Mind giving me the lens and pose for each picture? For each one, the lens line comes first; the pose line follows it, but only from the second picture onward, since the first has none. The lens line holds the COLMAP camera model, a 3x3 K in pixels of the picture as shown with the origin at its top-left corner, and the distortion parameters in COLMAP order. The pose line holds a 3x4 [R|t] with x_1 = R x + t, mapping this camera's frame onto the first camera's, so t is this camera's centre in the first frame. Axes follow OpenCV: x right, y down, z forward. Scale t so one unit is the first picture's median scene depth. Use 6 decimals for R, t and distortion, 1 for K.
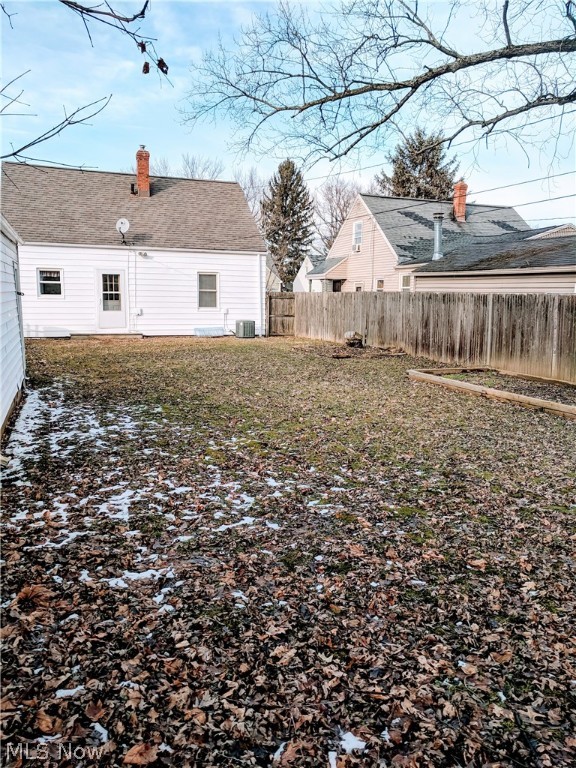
lens RADIAL K [[581.5, 0, 288.0], [0, 581.5, 384.0], [0, 0, 1]] dist [-0.000646, 0.002453]
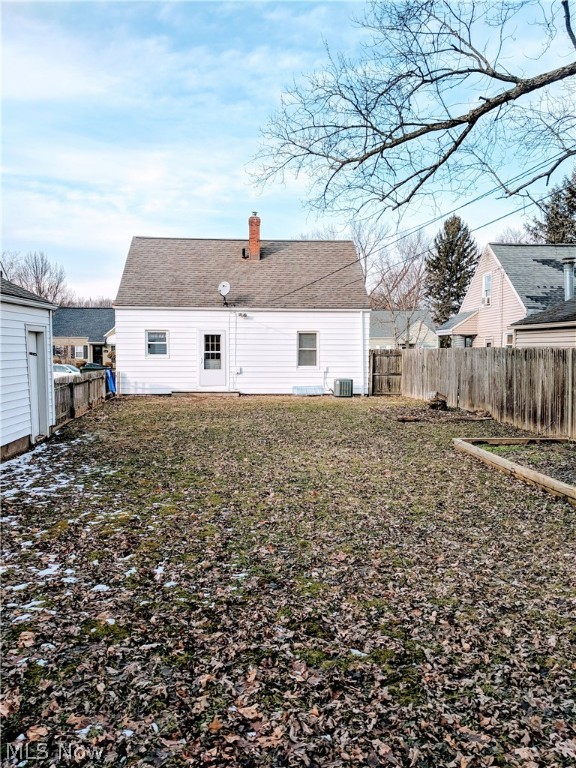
lens RADIAL K [[579.3, 0, 288.0], [0, 579.3, 384.0], [0, 0, 1]] dist [0.008824, 0.001142]
pose [[0.952276, 0.005663, -0.305185, 0.140372], [-0.035766, 0.995010, -0.093140, -0.009054], [0.303135, 0.099610, 0.947727, 0.066472]]
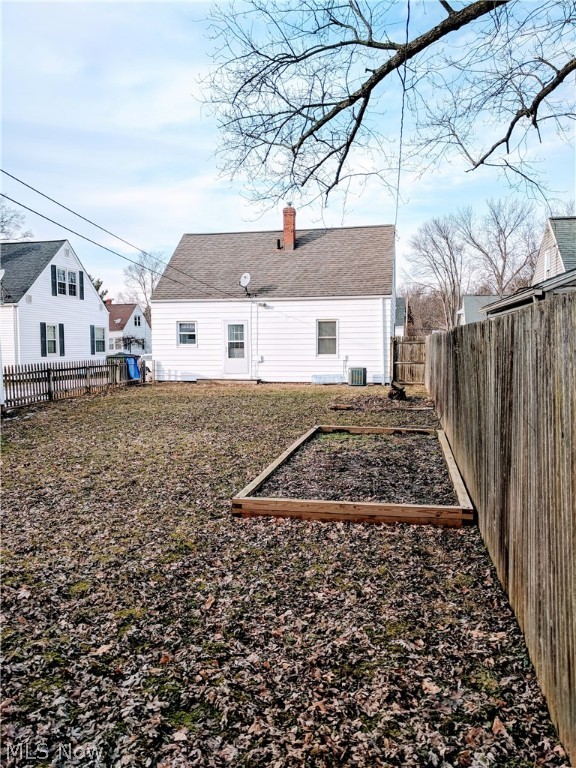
lens RADIAL K [[574.8, 0, 288.0], [0, 574.8, 384.0], [0, 0, 1]] dist [-0.003387, 0.016046]
pose [[0.827323, 0.023194, -0.561248, 0.379552], [-0.066810, 0.996118, -0.057317, -0.023097], [0.557740, 0.084917, 0.825661, 0.176365]]
